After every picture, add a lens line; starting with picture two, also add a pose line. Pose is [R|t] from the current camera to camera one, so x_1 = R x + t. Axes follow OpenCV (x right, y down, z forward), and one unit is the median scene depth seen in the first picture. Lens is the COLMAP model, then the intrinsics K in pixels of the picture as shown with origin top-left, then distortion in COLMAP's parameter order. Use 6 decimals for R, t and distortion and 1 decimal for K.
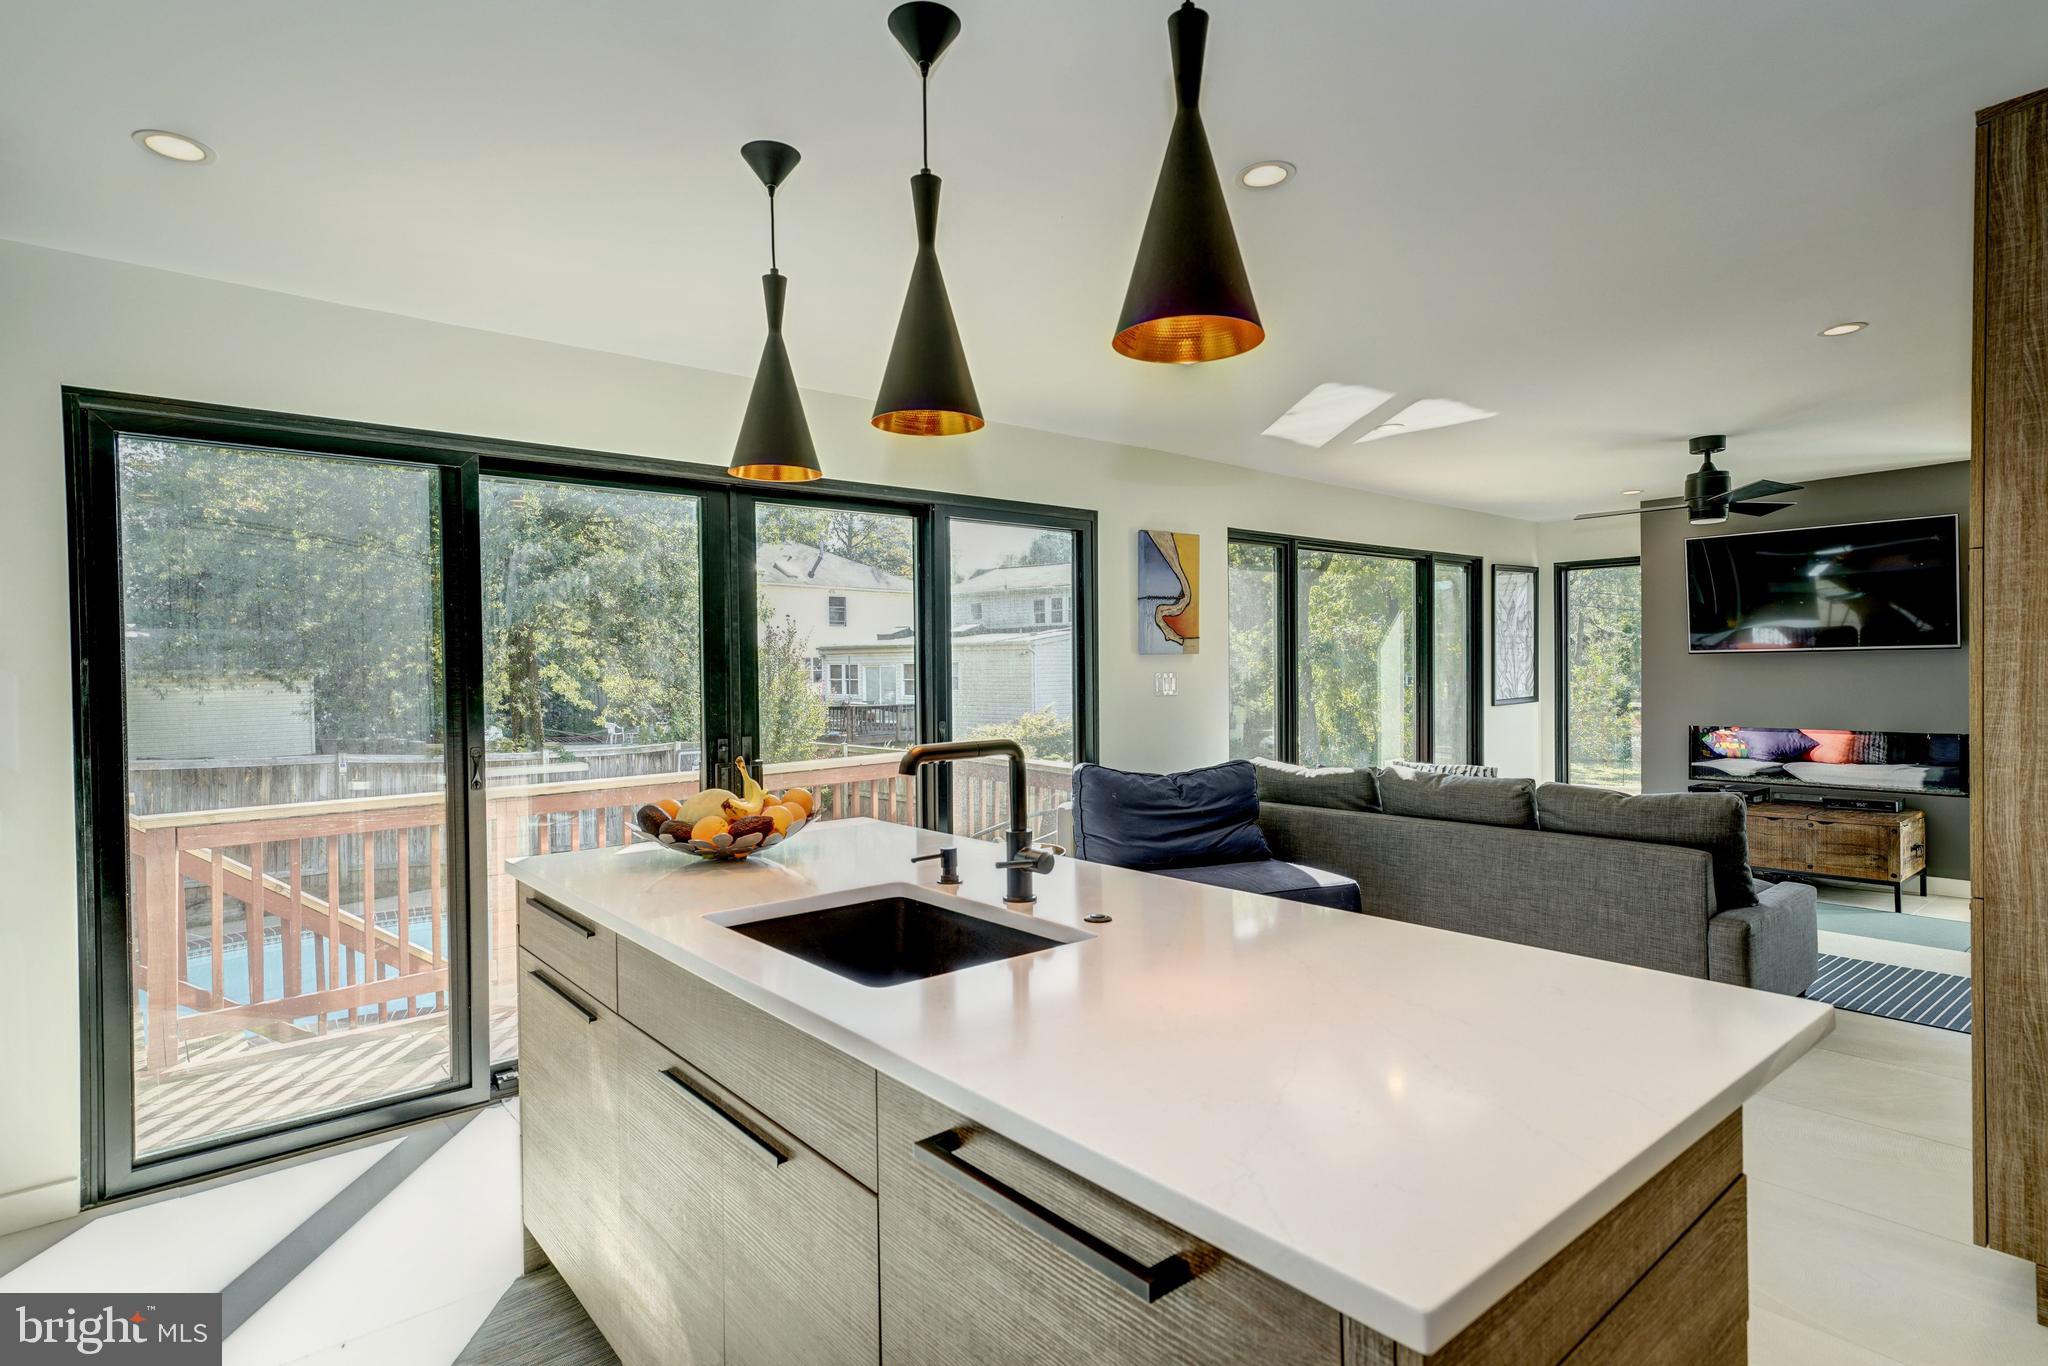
lens RADIAL K [[1074.1, 0, 1011.8], [0, 1074.1, 679.6], [0, 0, 1]] dist [0.025132, -0.000202]
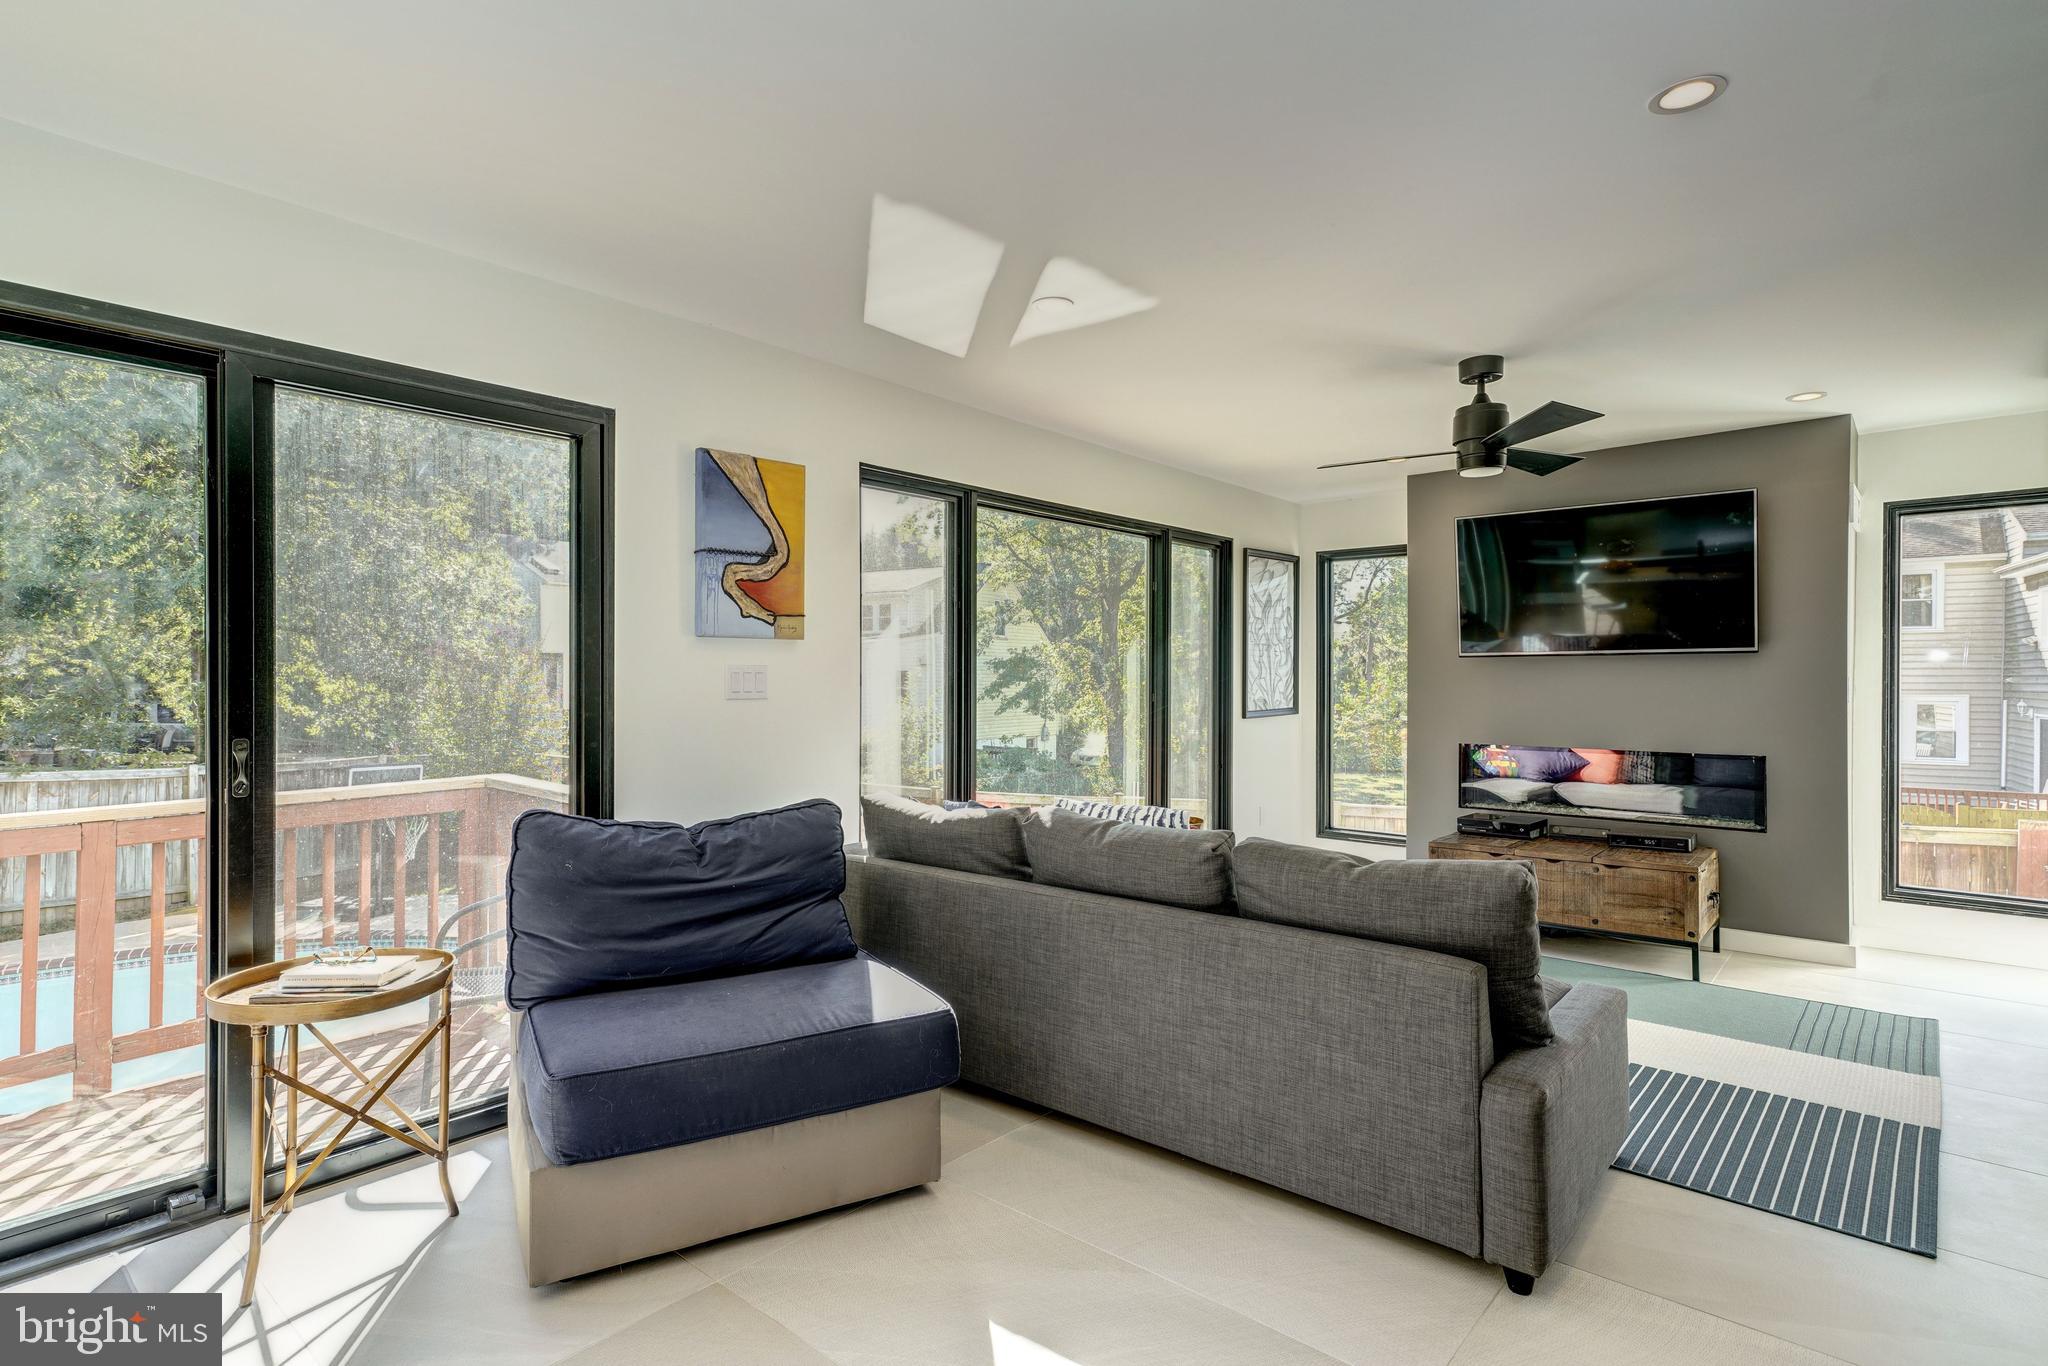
lens RADIAL K [[1040.3, 0, 1014.2], [0, 1040.3, 678.3], [0, 0, 1]] dist [0.022090, -0.000738]
pose [[0.988328, 0.012374, 0.151836, 0.192860], [-0.010505, 0.999859, -0.013107, 0.007633], [-0.151977, 0.011359, 0.988319, 0.302897]]
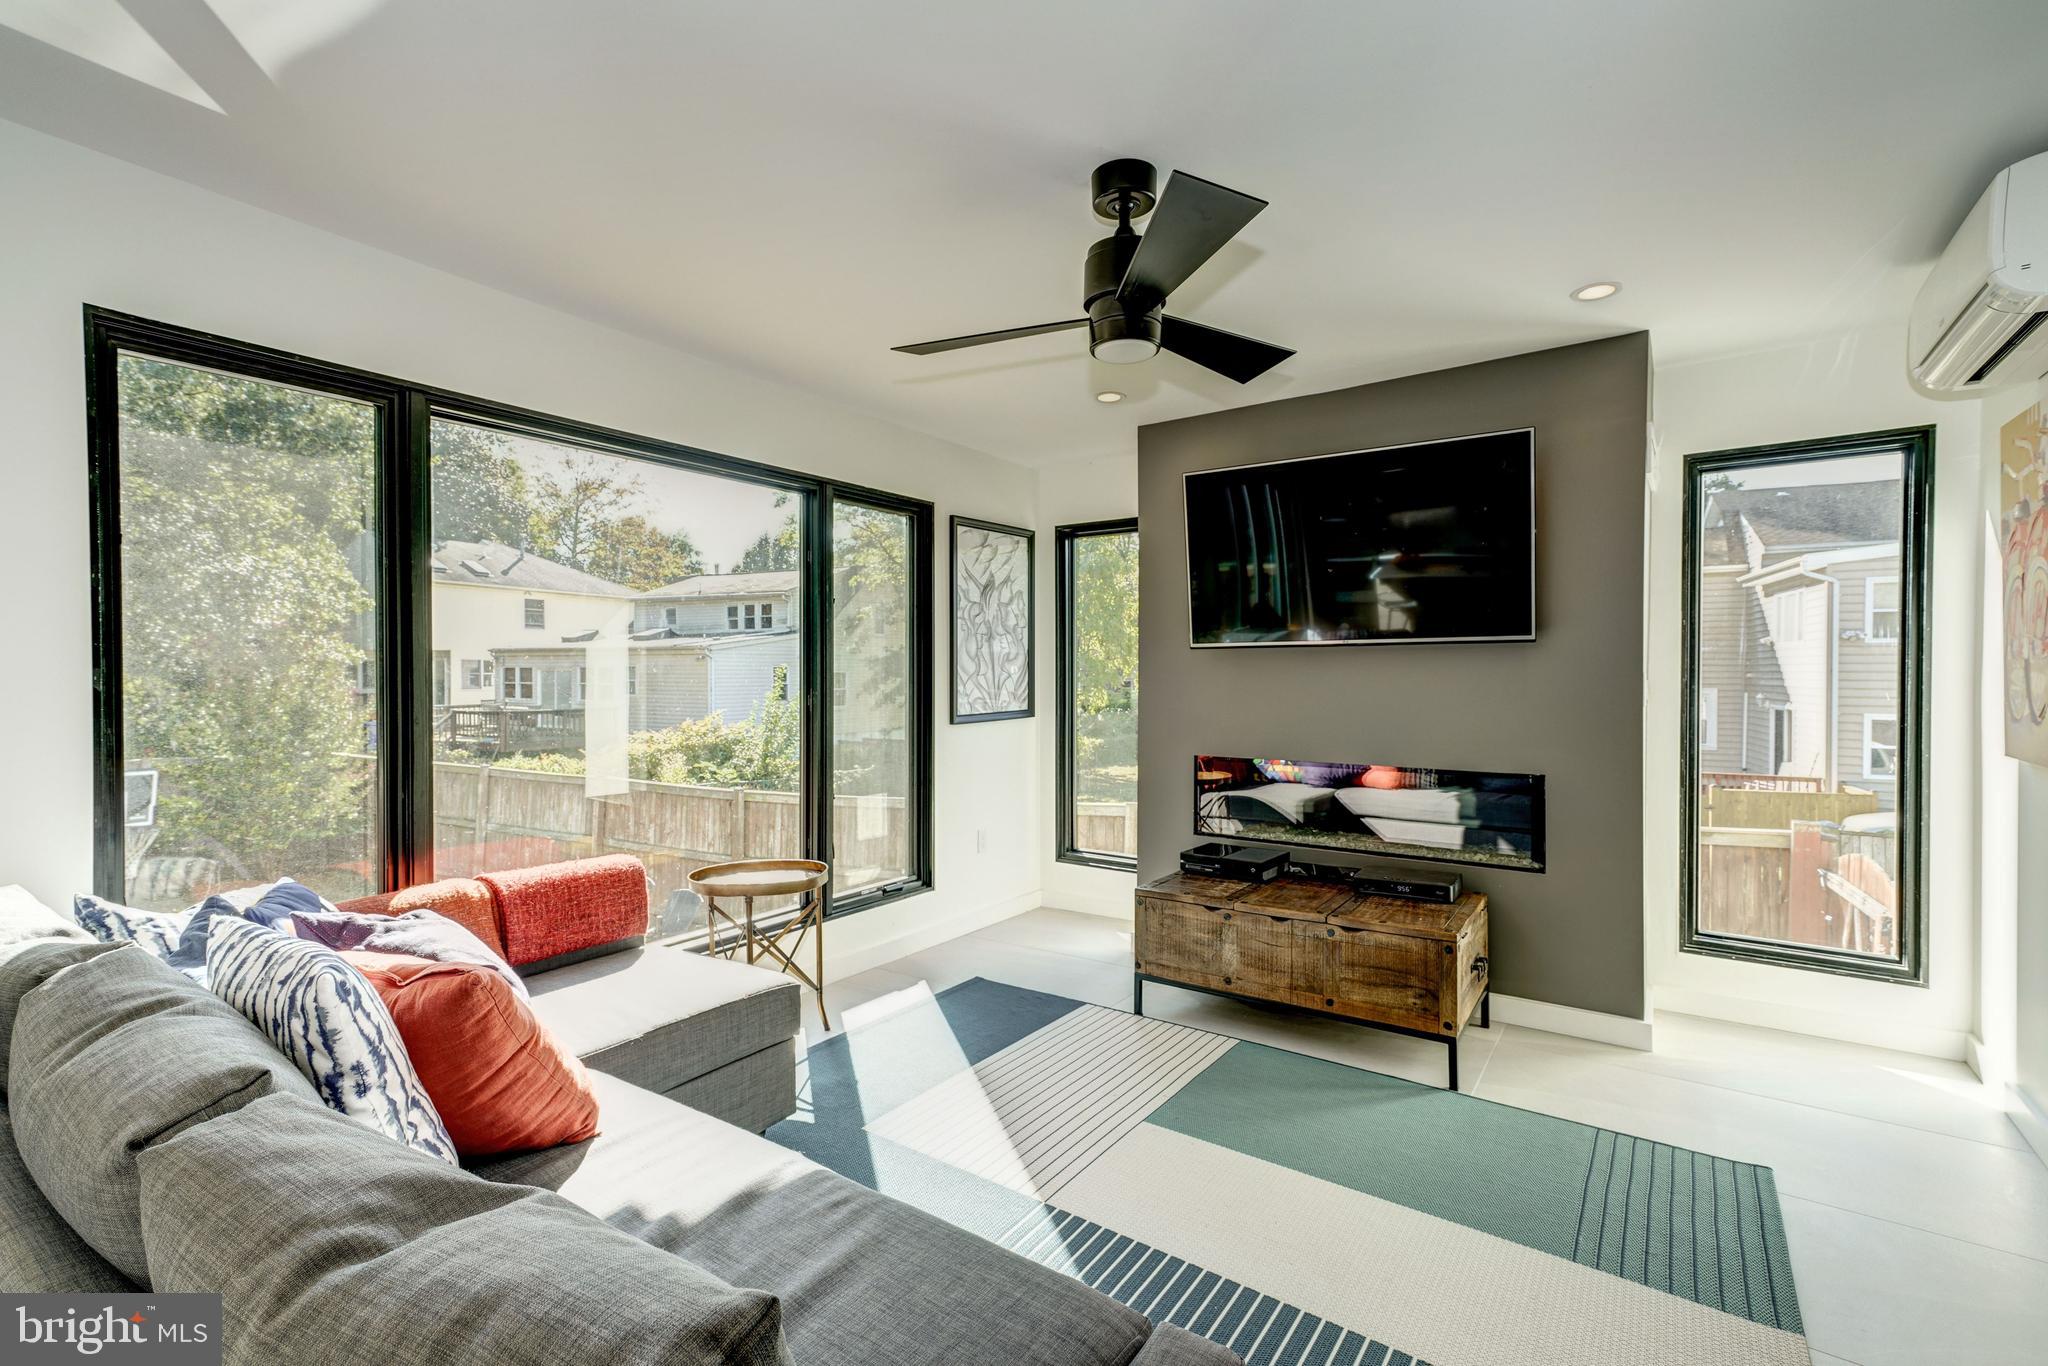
lens RADIAL K [[928.3, 0, 1008.4], [0, 928.3, 679.4], [0, 0, 1]] dist [0.012196, 0.000494]
pose [[0.970362, 0.010423, 0.241429, 0.440057], [-0.008591, 0.999926, -0.008640, 0.001251], [-0.241502, 0.006310, 0.970380, 0.550236]]
